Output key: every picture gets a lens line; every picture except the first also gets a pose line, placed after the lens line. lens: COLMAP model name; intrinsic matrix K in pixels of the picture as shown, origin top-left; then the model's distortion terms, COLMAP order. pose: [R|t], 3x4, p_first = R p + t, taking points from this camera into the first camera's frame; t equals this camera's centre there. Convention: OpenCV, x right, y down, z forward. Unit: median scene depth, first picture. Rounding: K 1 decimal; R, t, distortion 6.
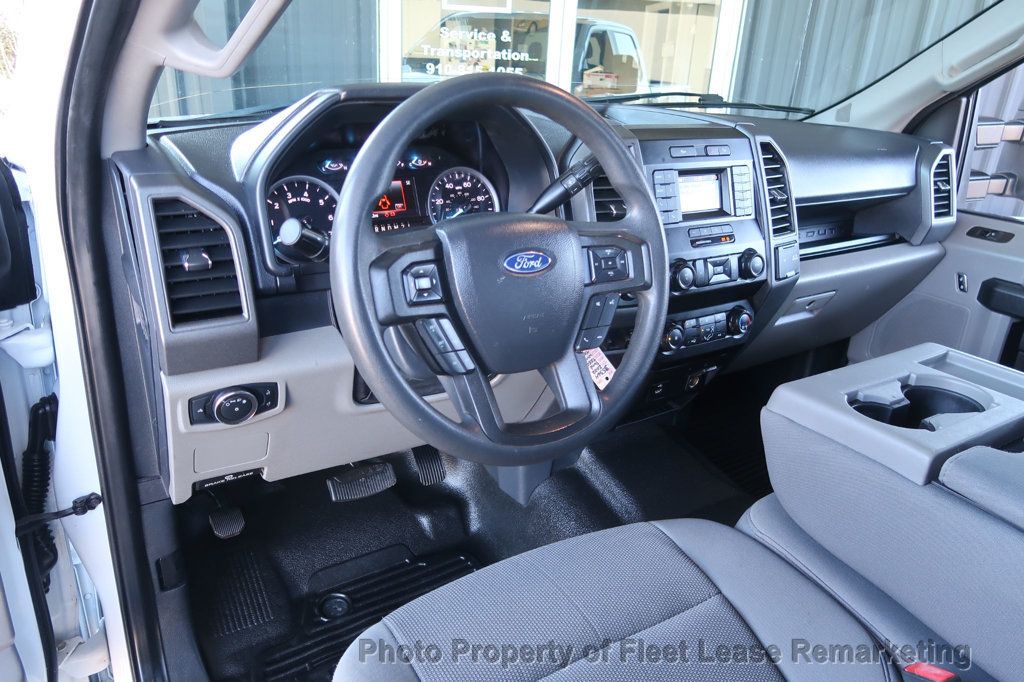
lens RADIAL K [[710.3, 0, 514.3], [0, 710.3, 359.8], [0, 0, 1]] dist [-0.027687, 0.010173]
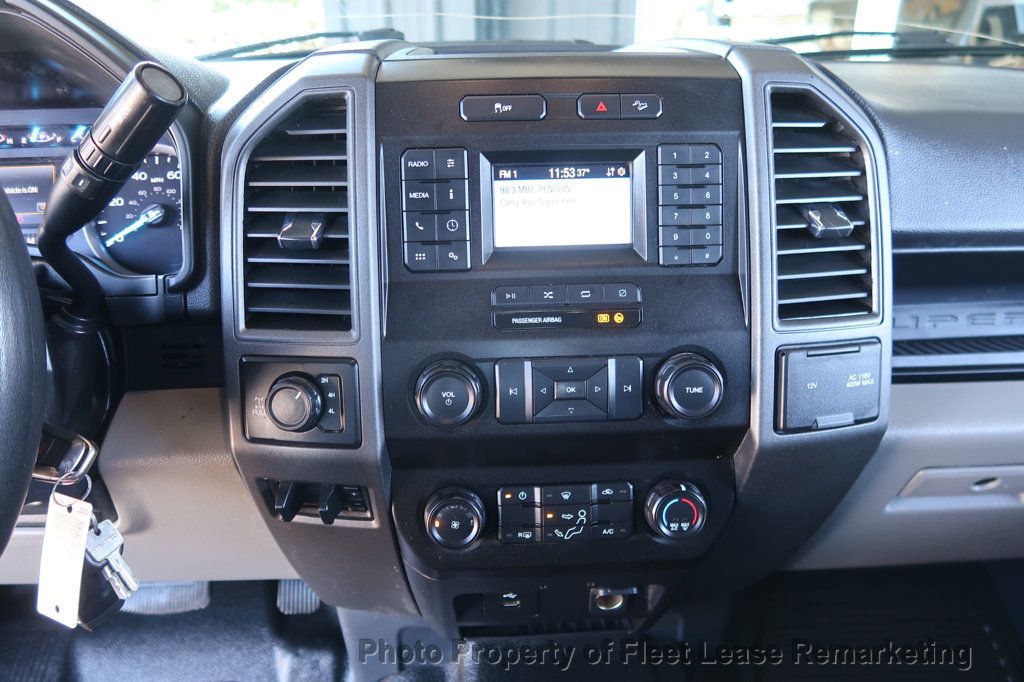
lens RADIAL K [[710.3, 0, 515.2], [0, 710.3, 346.9], [0, 0, 1]] dist [-0.027687, 0.010173]
pose [[0.864922, 0.138933, -0.482294, 0.436406], [-0.152686, 0.988215, 0.010853, -0.143480], [0.478118, 0.064252, 0.875942, 0.582390]]
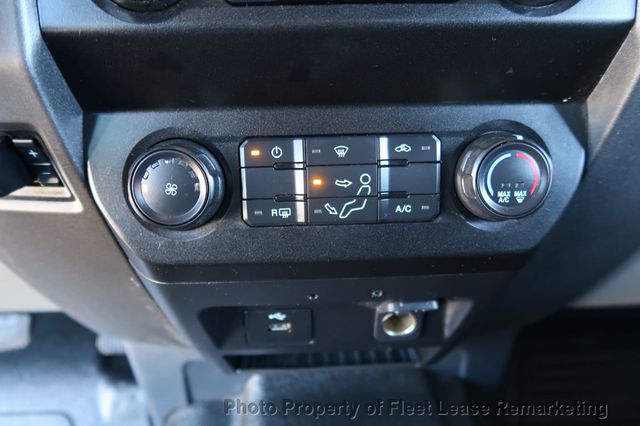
lens RADIAL K [[444.0, 0, 319.4], [0, 444.0, 216.1], [0, 0, 1]] dist [-0.027687, 0.010173]
pose [[0.858772, 0.153731, -0.488751, 0.352225], [-0.148914, 0.987636, 0.048996, -0.035706], [0.490240, 0.030706, 0.871046, 0.820146]]
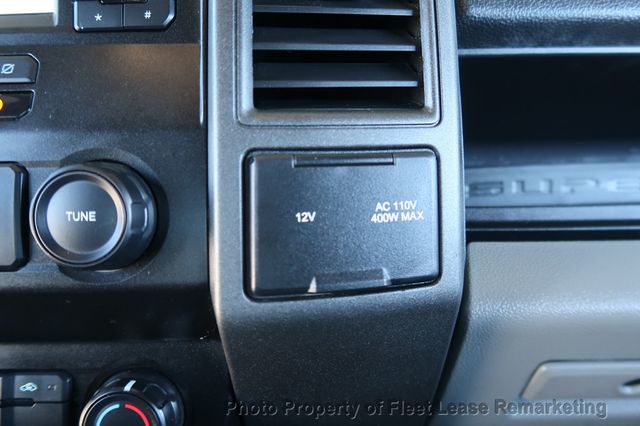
lens RADIAL K [[444.0, 0, 324.4], [0, 444.0, 212.5], [0, 0, 1]] dist [-0.027687, 0.010173]
pose [[0.835657, 0.088627, -0.542055, 0.476823], [-0.166941, 0.981190, -0.096938, -0.131255], [0.523267, 0.171498, 0.834733, 0.898881]]
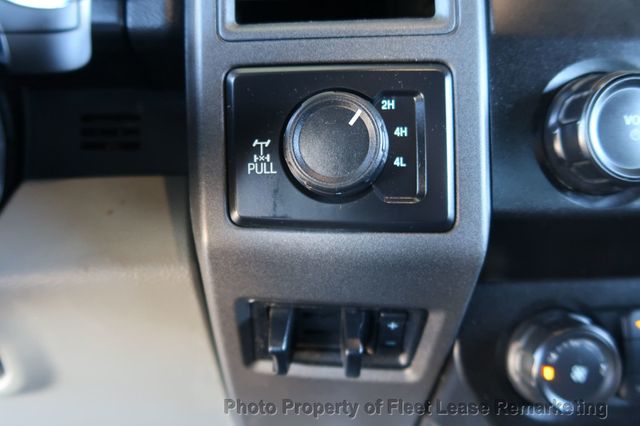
lens RADIAL K [[444.0, 0, 319.6], [0, 444.0, 211.7], [0, 0, 1]] dist [-0.027687, 0.010173]
pose [[0.878267, 0.092968, -0.469046, 0.202599], [-0.146777, 0.985977, -0.079407, -0.058986], [0.455086, 0.138585, 0.879597, 0.758148]]
